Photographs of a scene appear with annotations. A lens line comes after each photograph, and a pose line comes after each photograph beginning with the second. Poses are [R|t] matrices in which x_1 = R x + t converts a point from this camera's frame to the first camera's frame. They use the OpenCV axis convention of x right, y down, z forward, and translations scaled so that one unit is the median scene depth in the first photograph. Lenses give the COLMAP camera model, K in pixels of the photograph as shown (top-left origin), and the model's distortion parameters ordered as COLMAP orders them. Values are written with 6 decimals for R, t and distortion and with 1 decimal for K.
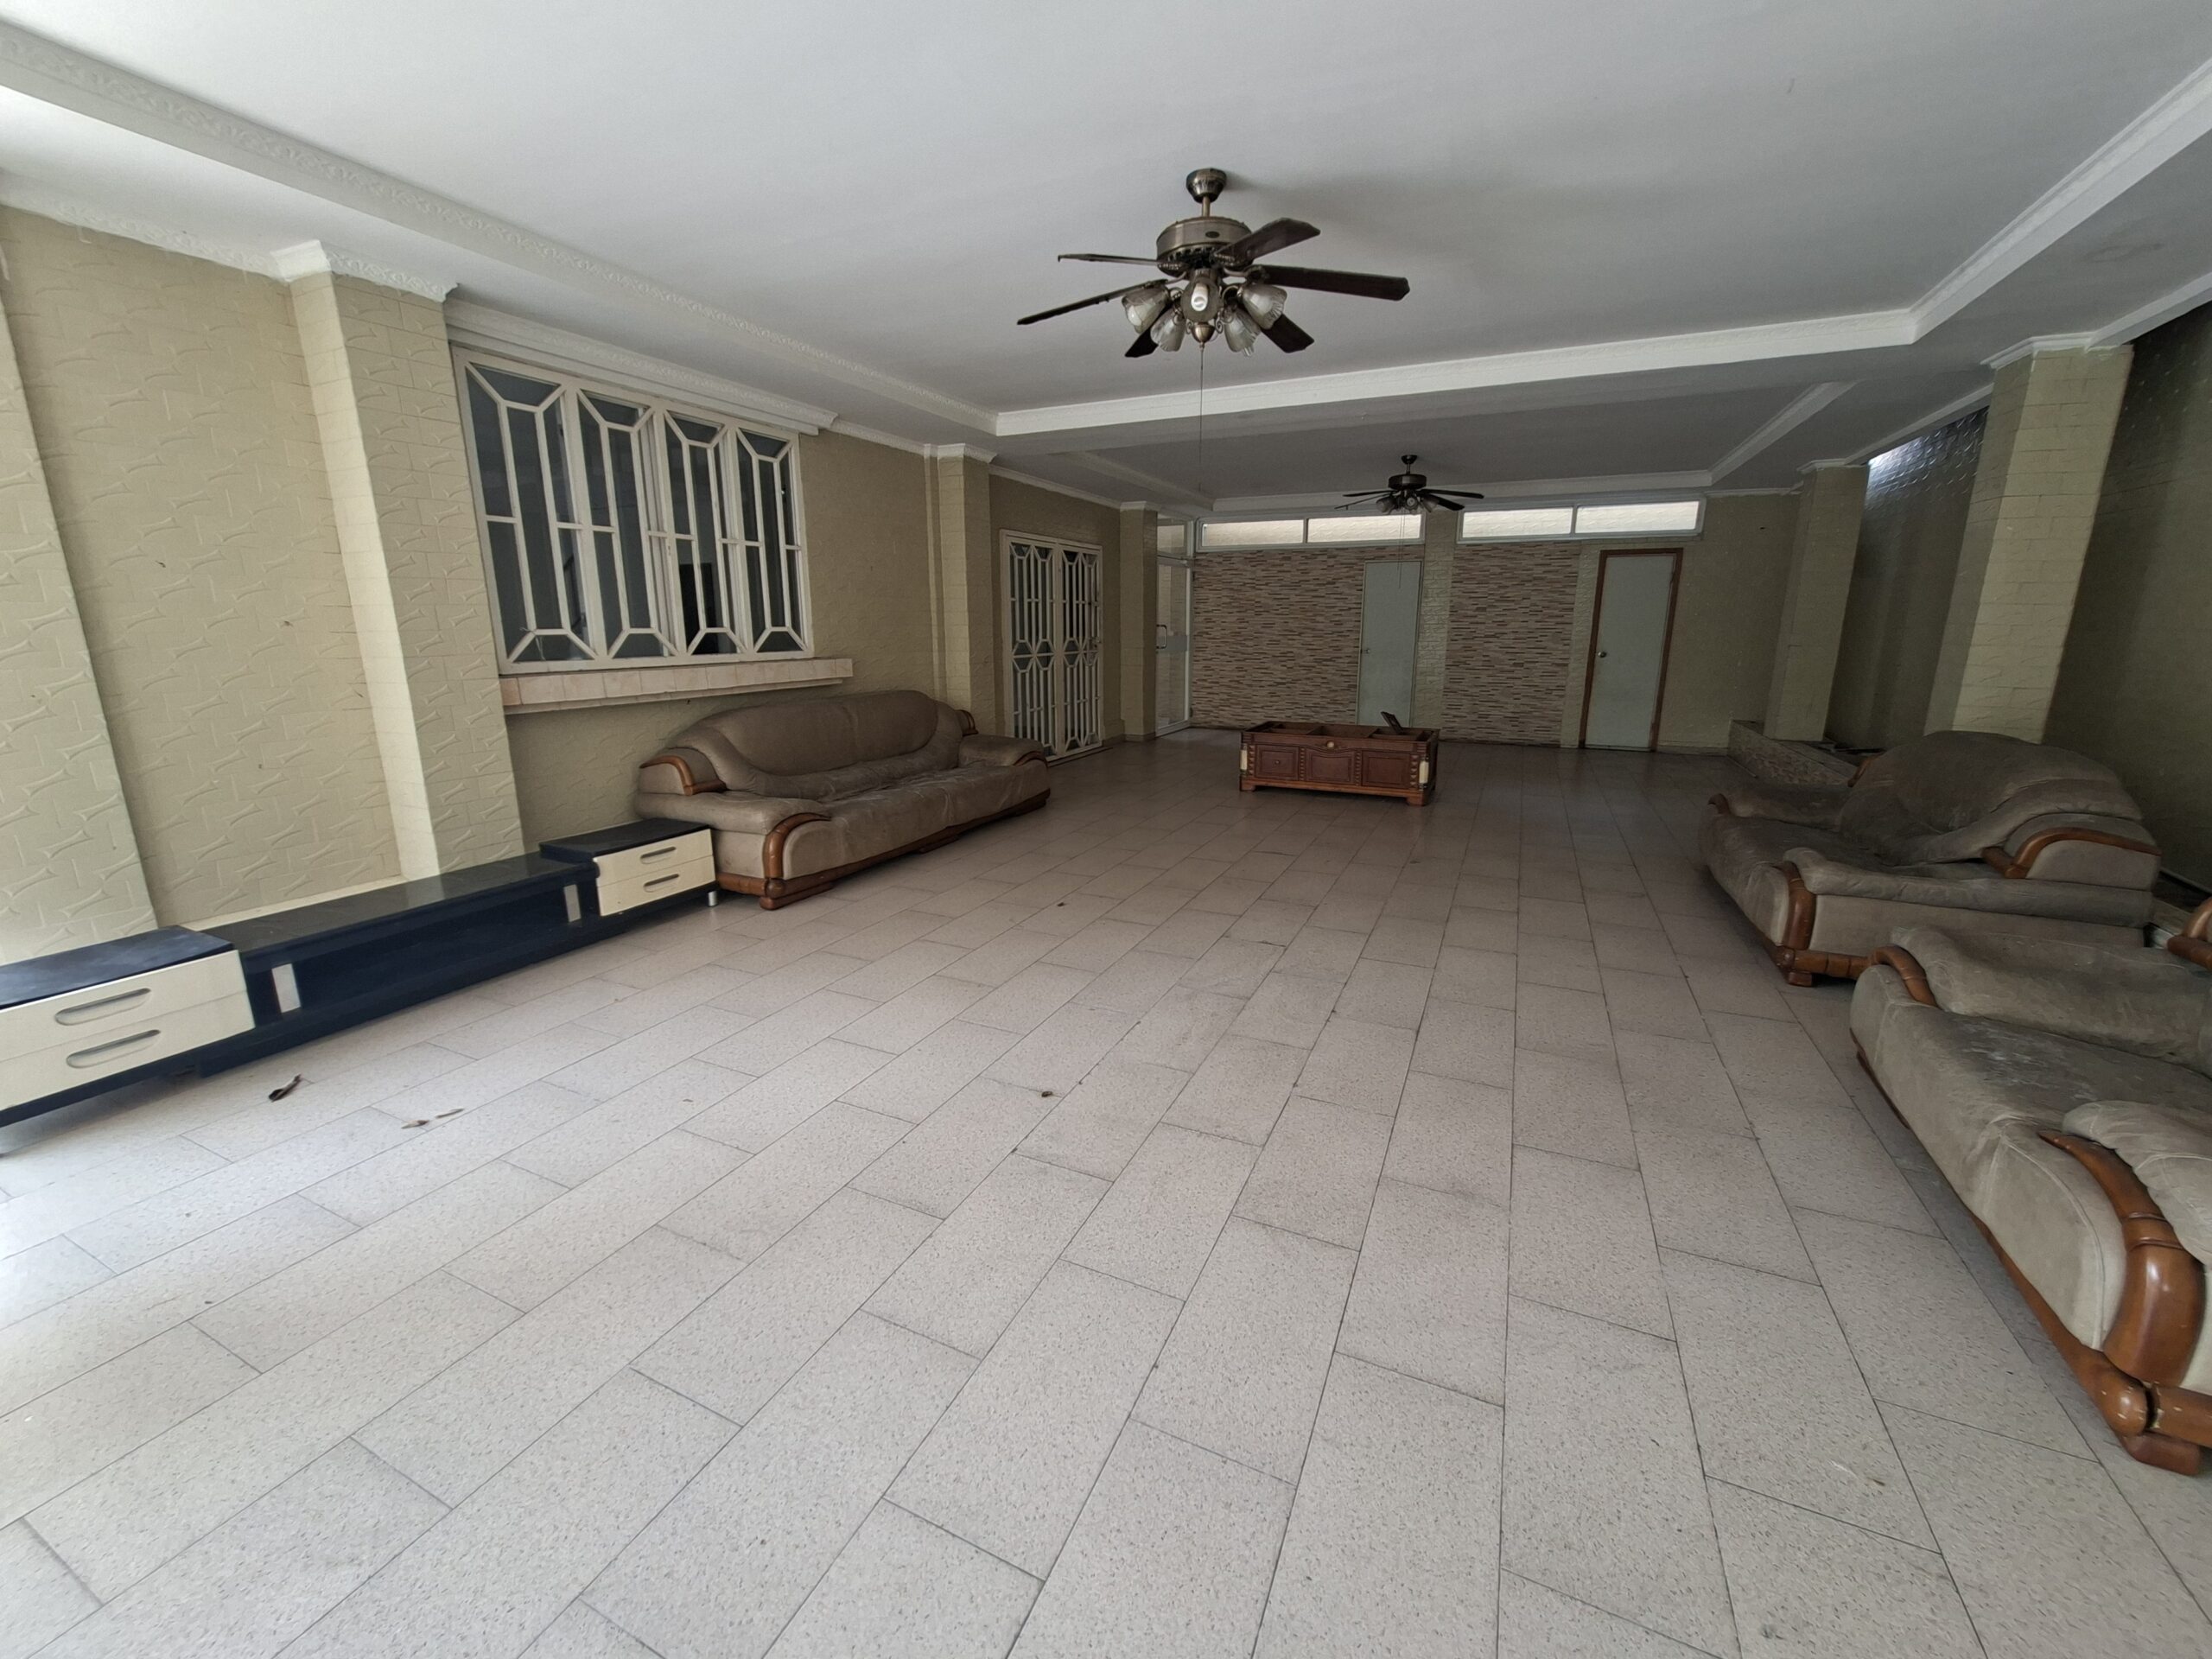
lens RADIAL K [[870.5, 0, 1114.5], [0, 870.5, 815.2], [0, 0, 1]] dist [-0.003611, 0.001704]
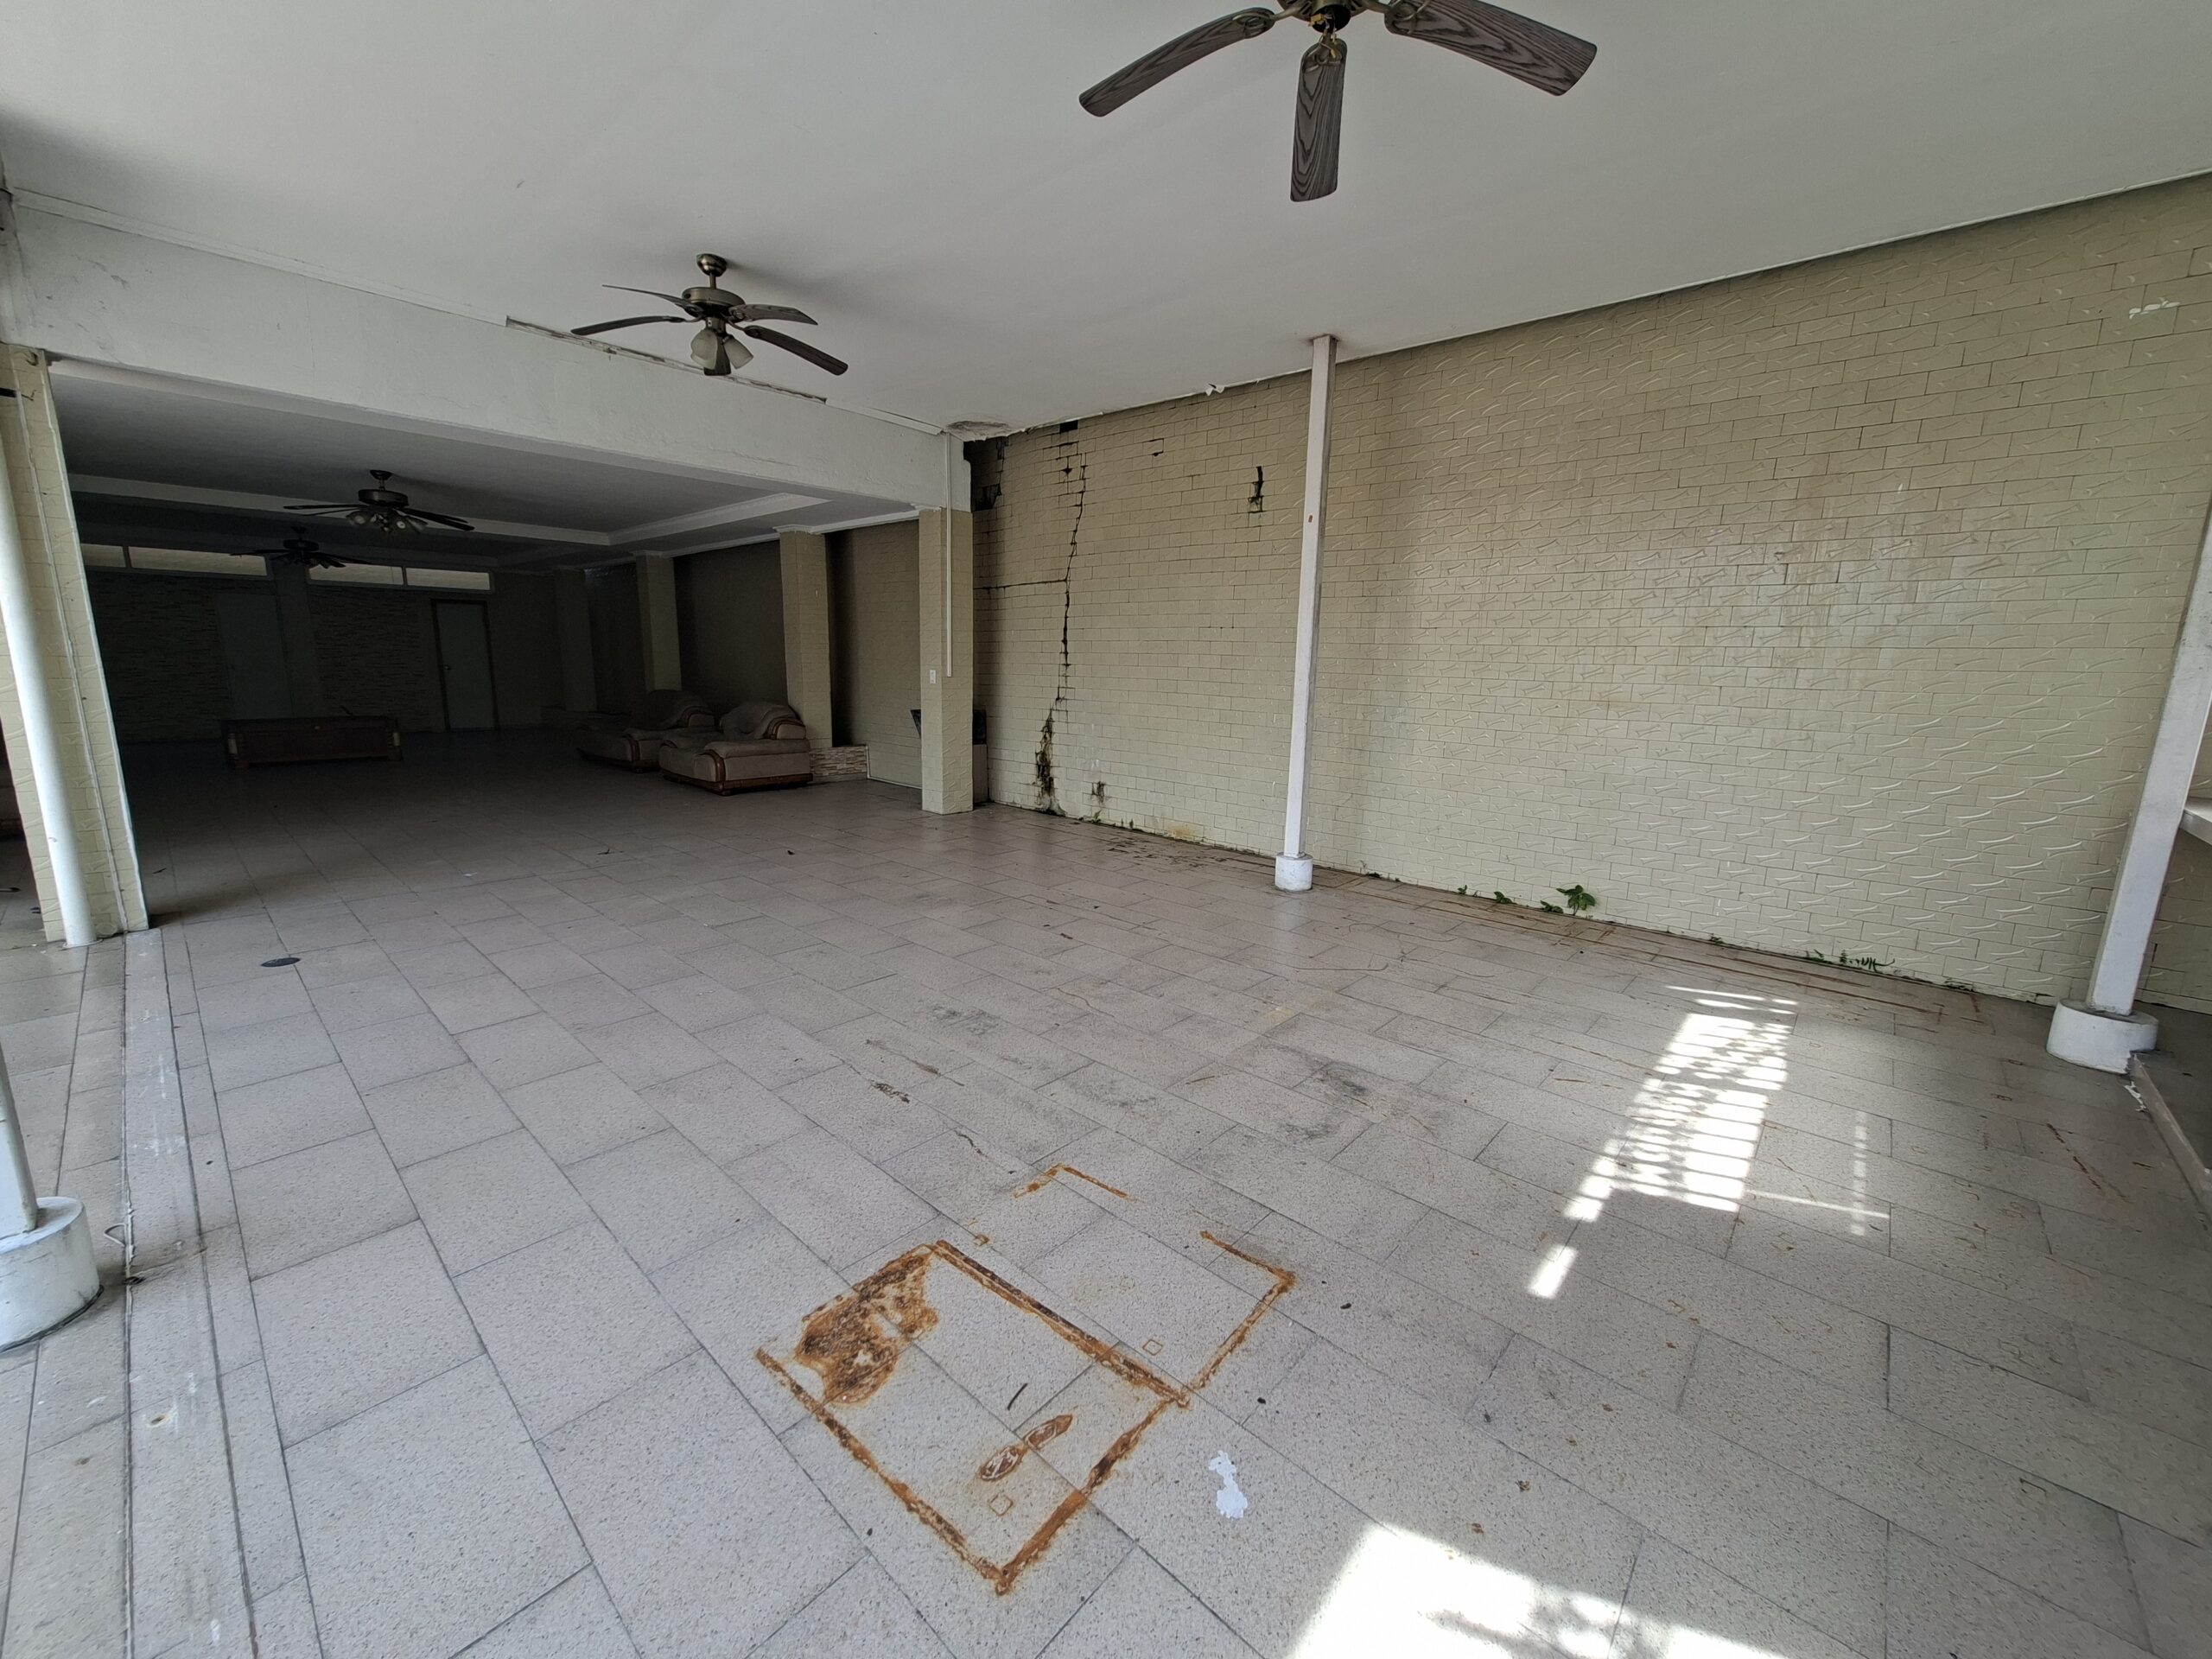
lens RADIAL K [[870.5, 0, 1104.8], [0, 870.5, 821.1], [0, 0, 1]] dist [-0.003611, 0.001704]
pose [[0.297887, -0.168503, 0.939612, -0.577758], [0.183764, 0.976010, 0.116771, 0.110860], [-0.936747, 0.137882, 0.321705, -0.527120]]
